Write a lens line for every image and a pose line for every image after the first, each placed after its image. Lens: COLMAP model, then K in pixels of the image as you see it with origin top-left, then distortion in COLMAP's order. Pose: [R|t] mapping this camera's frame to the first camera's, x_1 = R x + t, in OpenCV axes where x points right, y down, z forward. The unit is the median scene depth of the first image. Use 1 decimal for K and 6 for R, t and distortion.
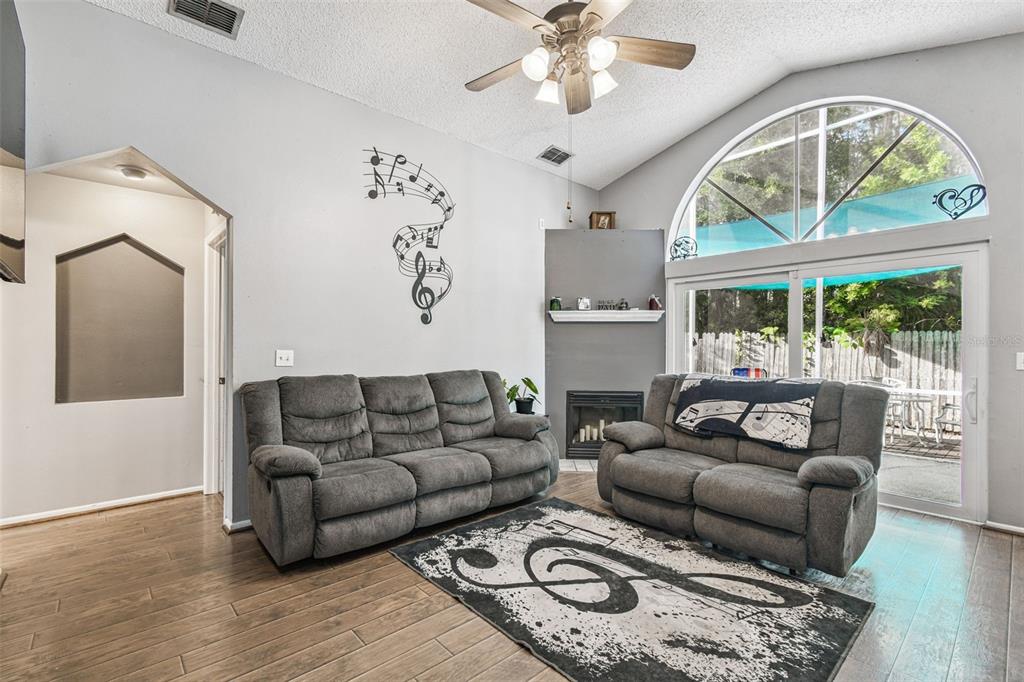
lens RADIAL K [[457.6, 0, 506.1], [0, 457.6, 347.5], [0, 0, 1]] dist [-0.000531, -0.001113]
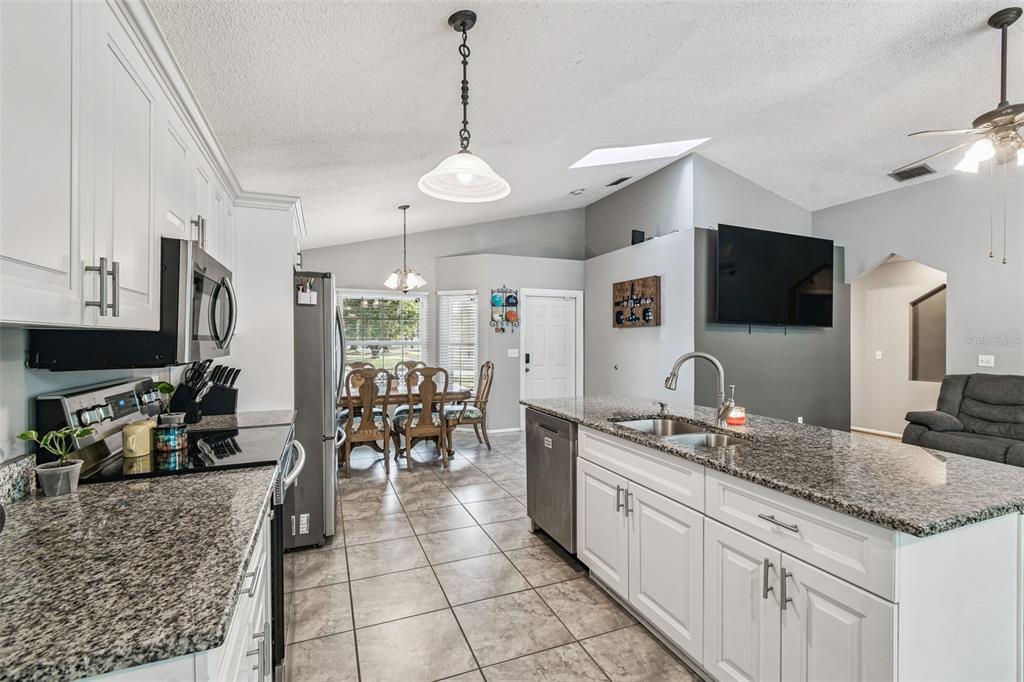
lens RADIAL K [[457.6, 0, 506.1], [0, 457.6, 347.5], [0, 0, 1]] dist [-0.000531, -0.001113]
pose [[-0.338684, 0.010651, -0.940840, 1.361932], [-0.008412, 0.999862, 0.014347, -0.025983], [0.940863, 0.012773, -0.338547, 0.062379]]
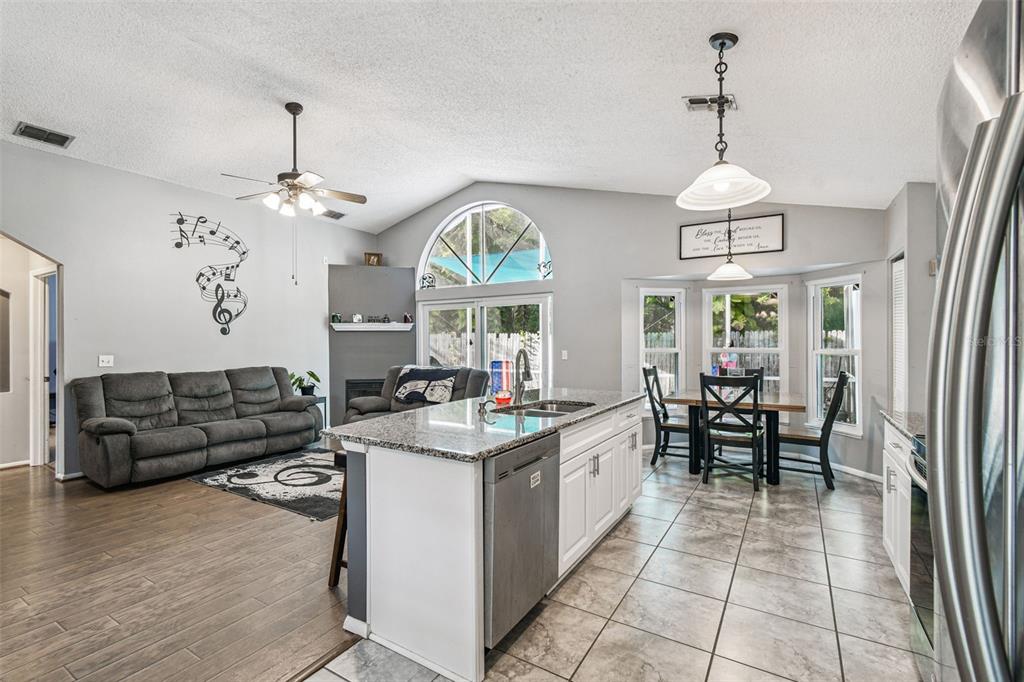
lens RADIAL K [[459.5, 0, 508.8], [0, 459.5, 341.4], [0, 0, 1]] dist [0.004154, -0.000978]
pose [[0.957267, -0.008125, 0.289091, 0.308740], [0.009180, 0.999955, -0.002296, -0.023970], [-0.289060, 0.004851, 0.957299, -0.748925]]
